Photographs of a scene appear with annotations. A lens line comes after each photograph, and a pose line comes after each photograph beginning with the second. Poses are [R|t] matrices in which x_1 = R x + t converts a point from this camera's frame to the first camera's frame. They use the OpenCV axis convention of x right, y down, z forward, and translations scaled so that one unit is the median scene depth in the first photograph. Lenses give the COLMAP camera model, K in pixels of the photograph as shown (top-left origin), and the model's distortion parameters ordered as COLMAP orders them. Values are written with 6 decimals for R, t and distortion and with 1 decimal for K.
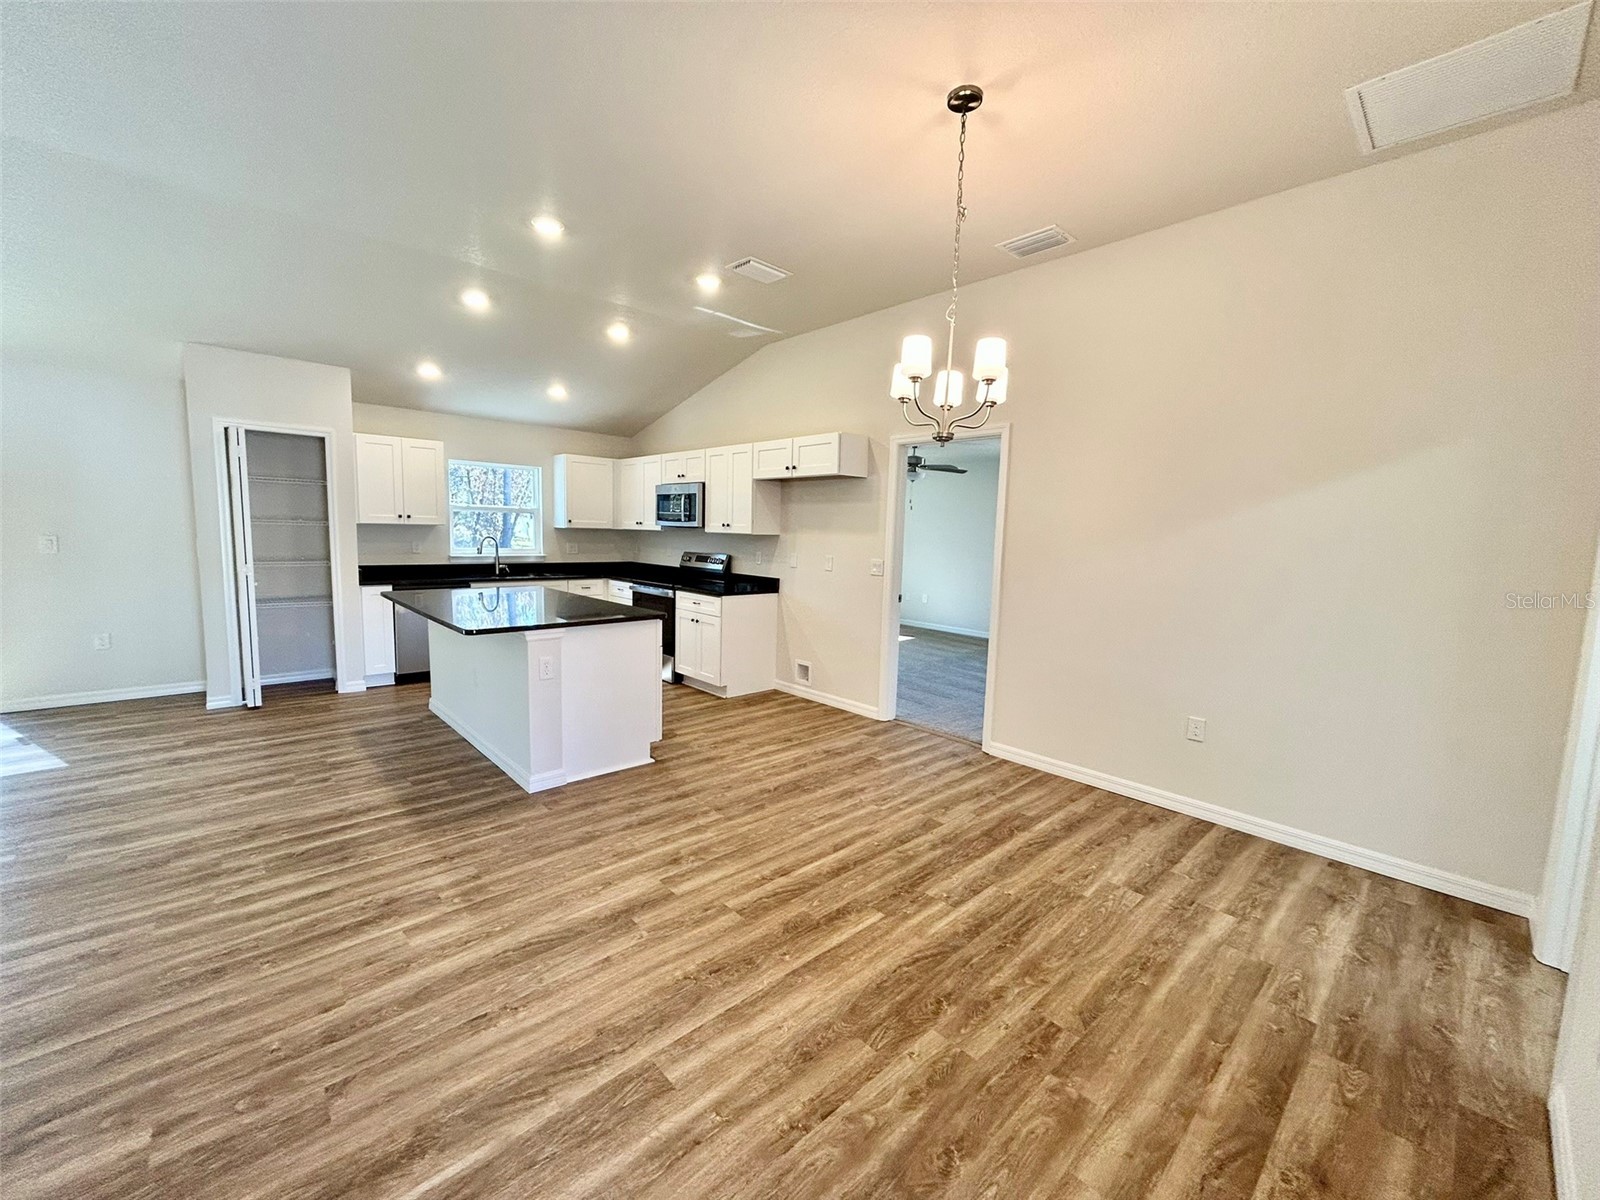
lens RADIAL K [[641.8, 0, 800.0], [0, 641.8, 600.0], [0, 0, 1]] dist [-0.000789, -0.000123]
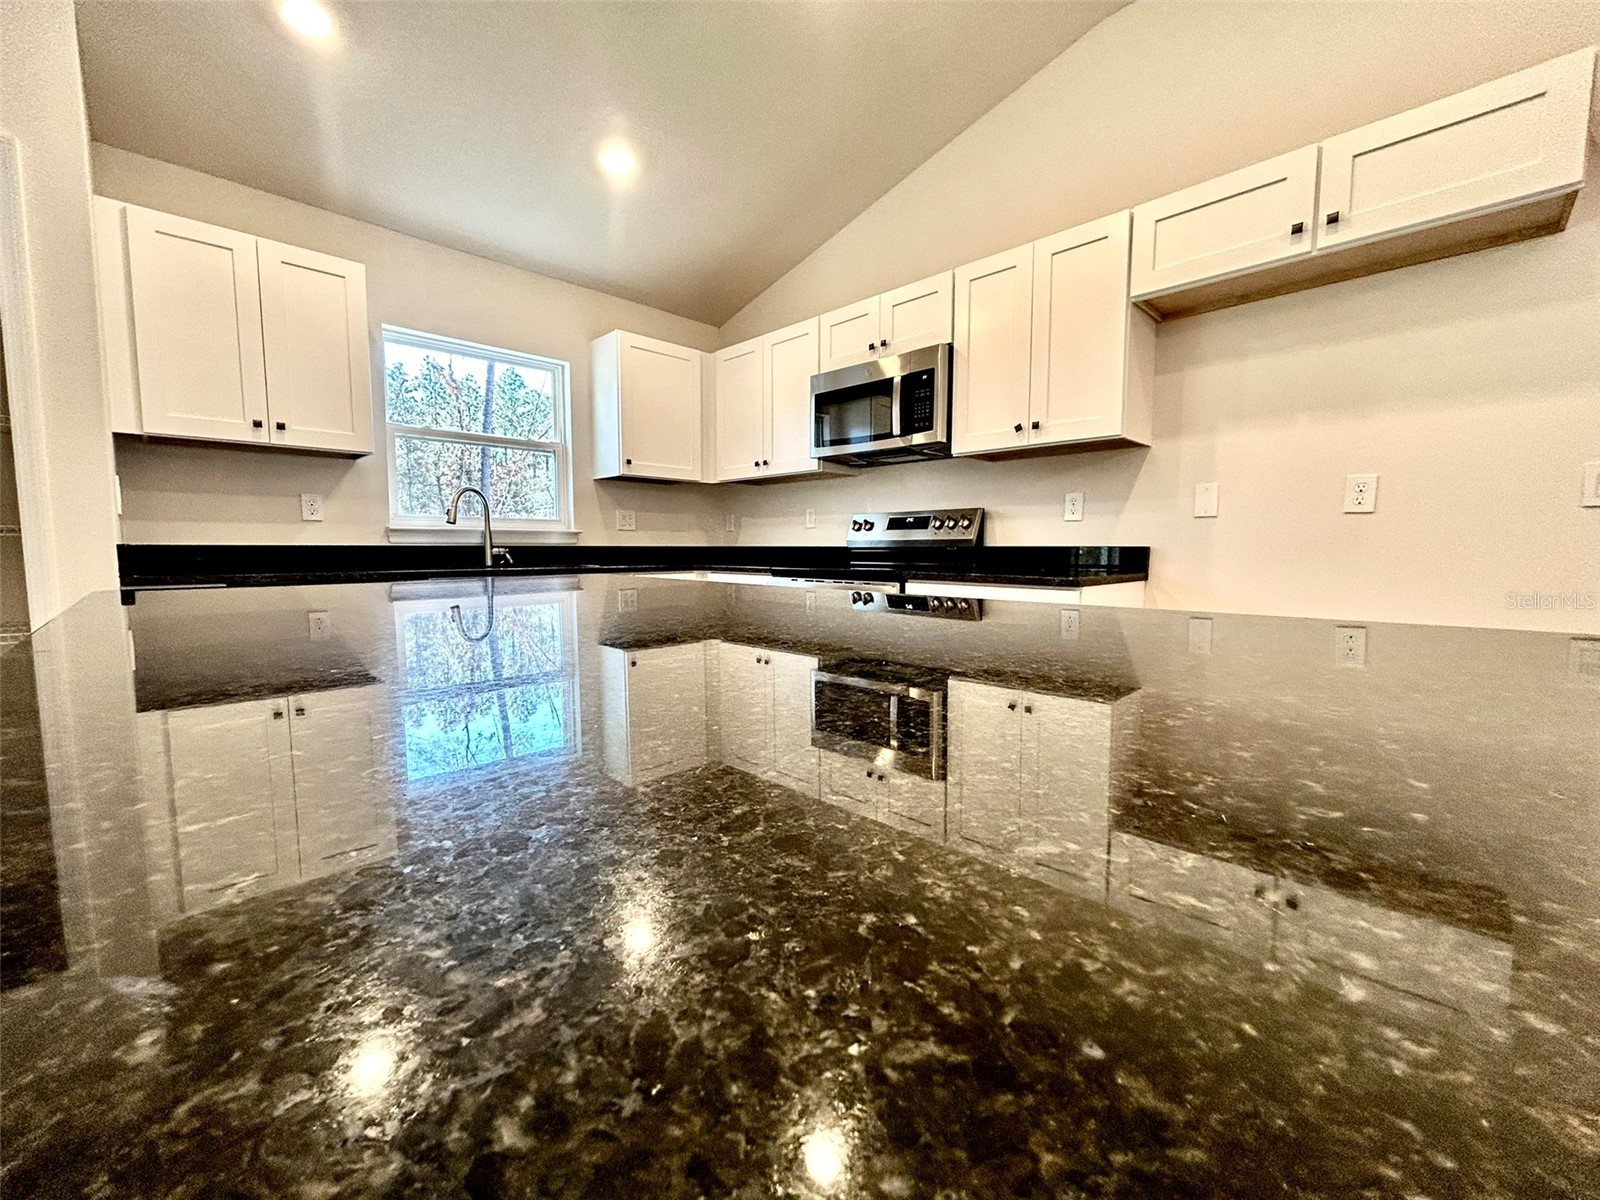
lens RADIAL K [[641.8, 0, 800.0], [0, 641.8, 600.0], [0, 0, 1]] dist [-0.000789, -0.000123]
pose [[0.999007, -0.030422, 0.032545, -0.259838], [0.031426, 0.999032, -0.030796, 0.007985], [-0.031576, 0.031788, 0.998996, 0.521600]]
